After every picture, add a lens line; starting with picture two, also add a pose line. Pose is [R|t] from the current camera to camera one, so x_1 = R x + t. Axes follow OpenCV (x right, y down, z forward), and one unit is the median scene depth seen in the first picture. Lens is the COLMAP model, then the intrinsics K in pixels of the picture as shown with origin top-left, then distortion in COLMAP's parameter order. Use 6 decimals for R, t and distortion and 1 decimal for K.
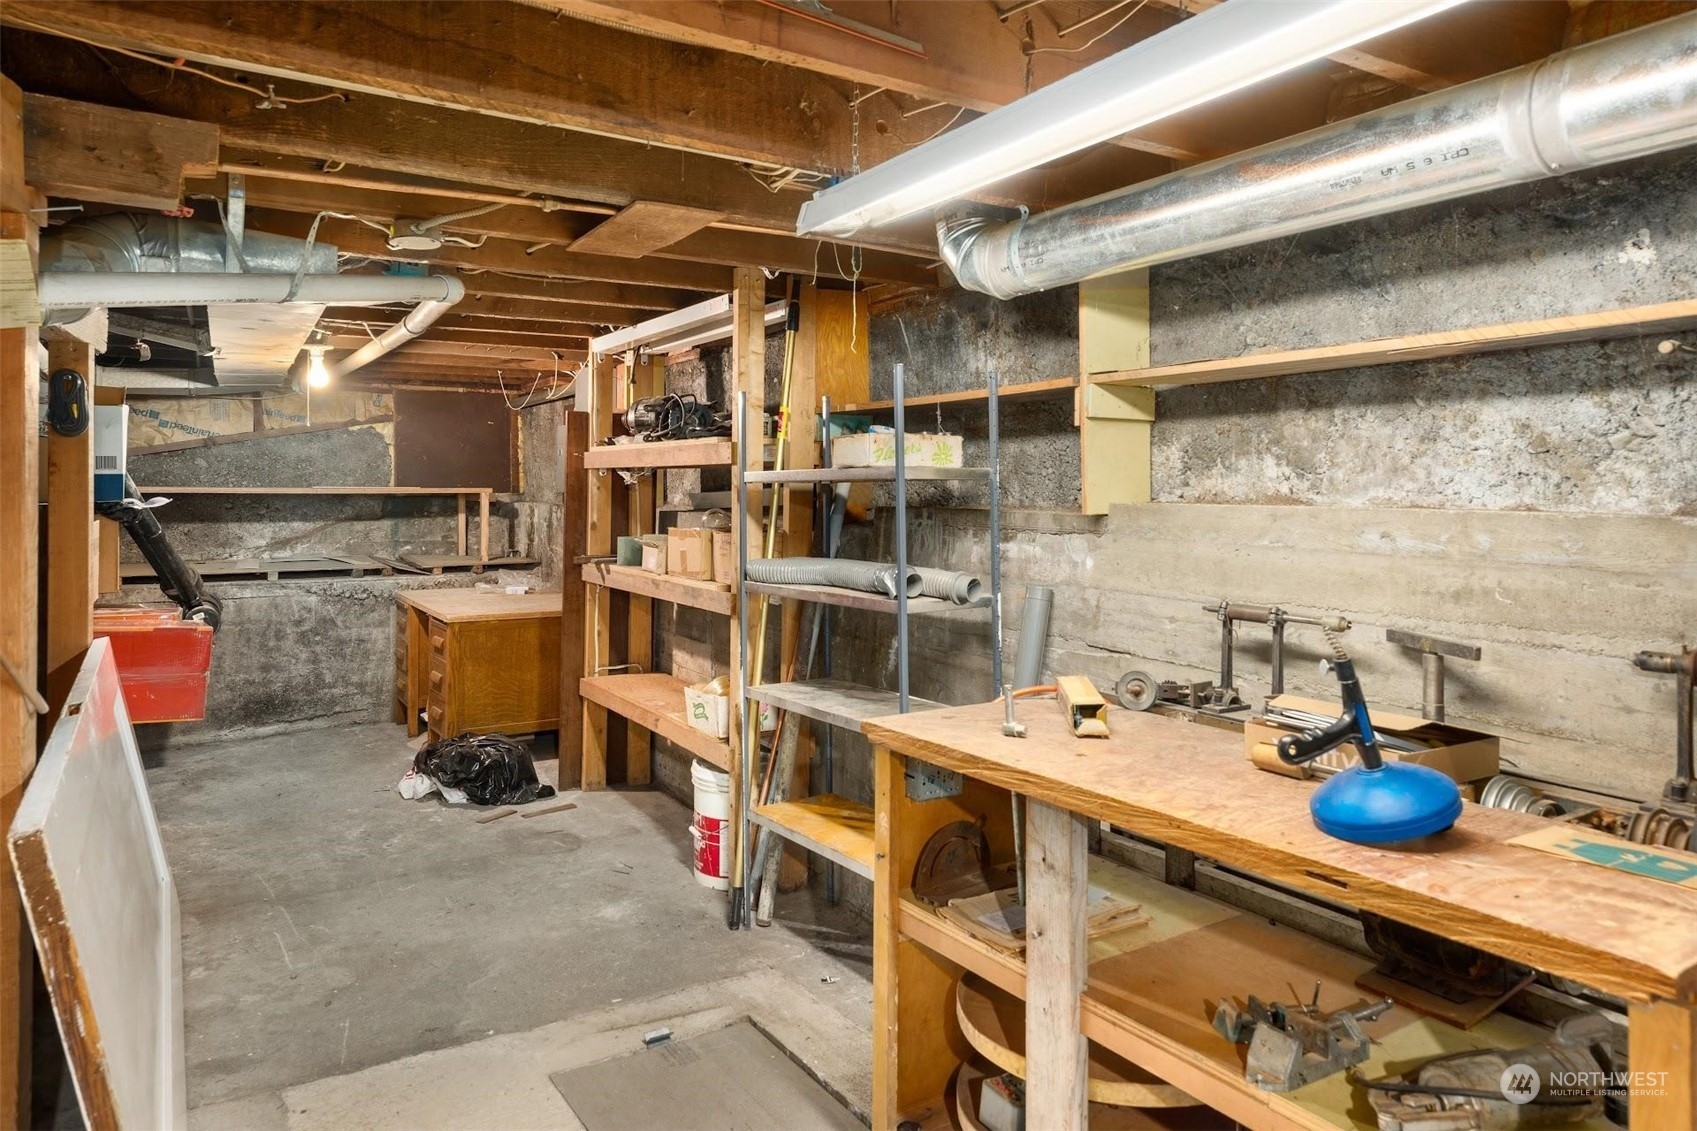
lens RADIAL K [[1065.4, 0, 850.1], [0, 1065.4, 482.6], [0, 0, 1]] dist [0.005177, 0.002011]
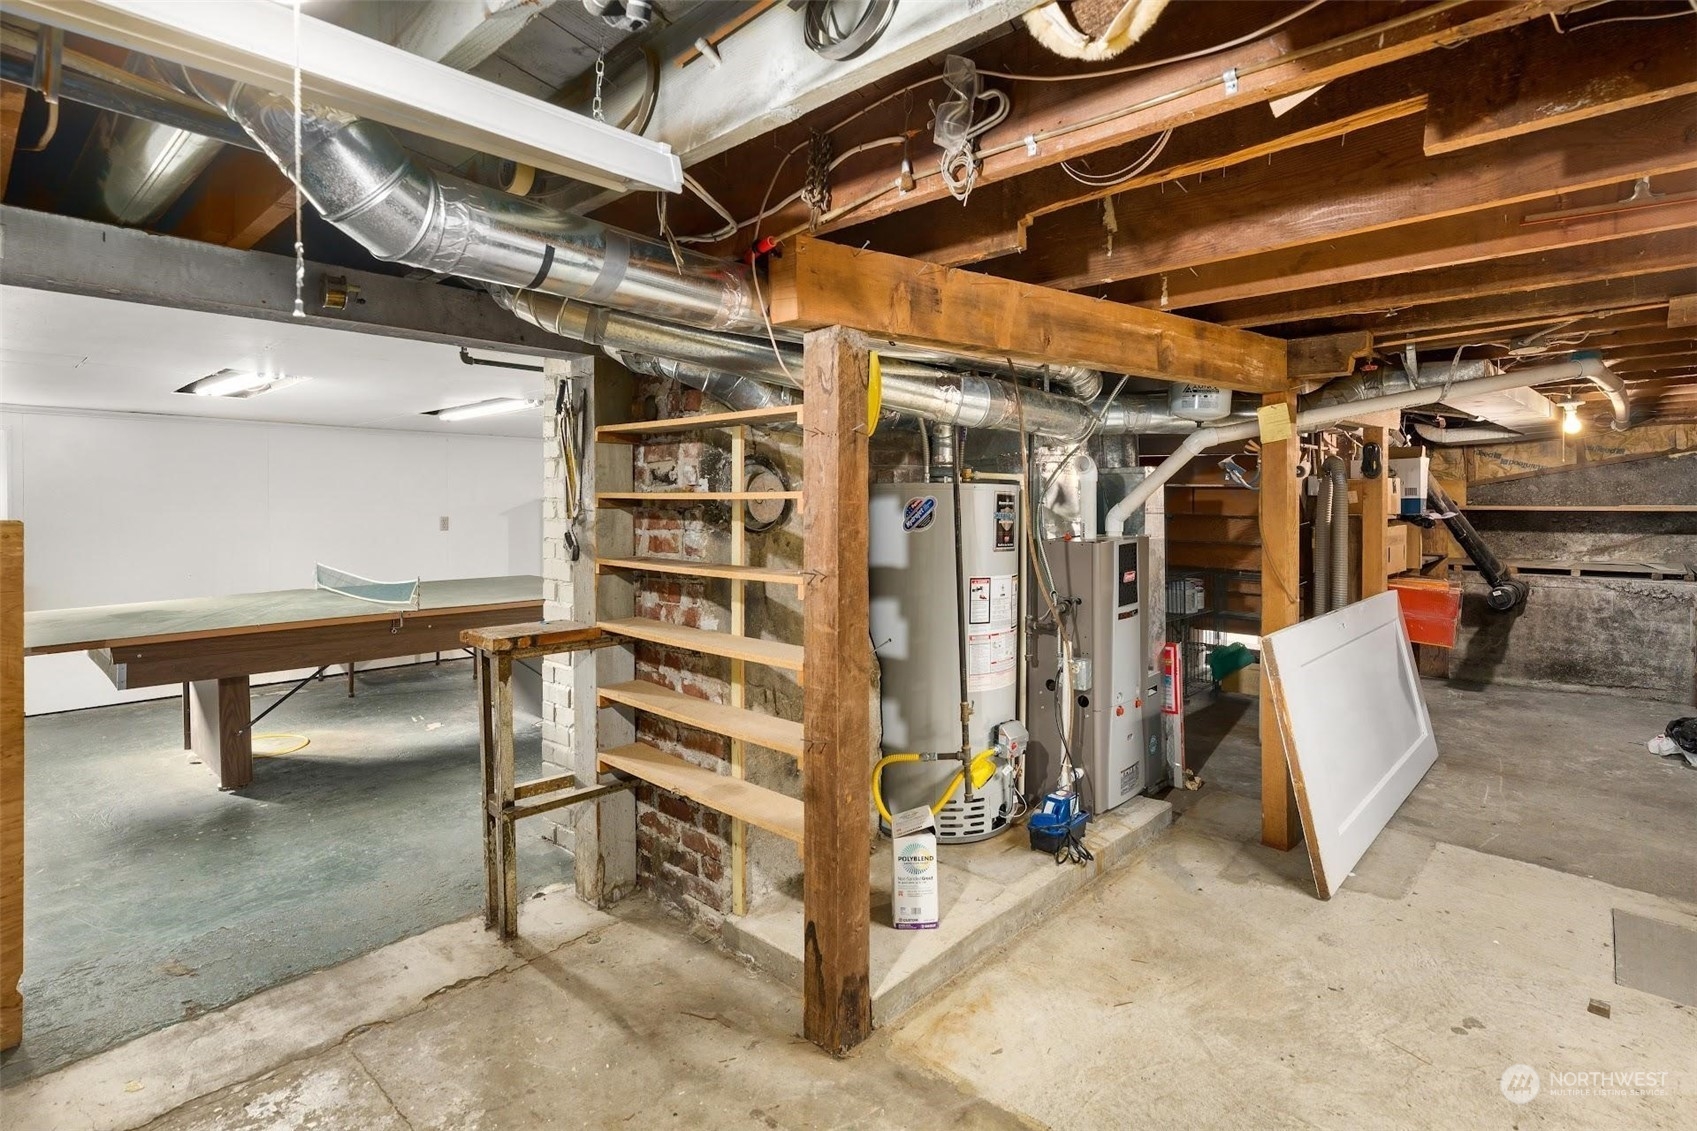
lens RADIAL K [[860.6, 0, 848.6], [0, 860.6, 513.9], [0, 0, 1]] dist [0.000768, -0.000120]
pose [[0.241808, 0.006611, -0.970302, 0.269533], [0.005414, 0.999952, 0.008163, 0.000646], [0.970309, -0.007227, 0.241760, -0.130569]]
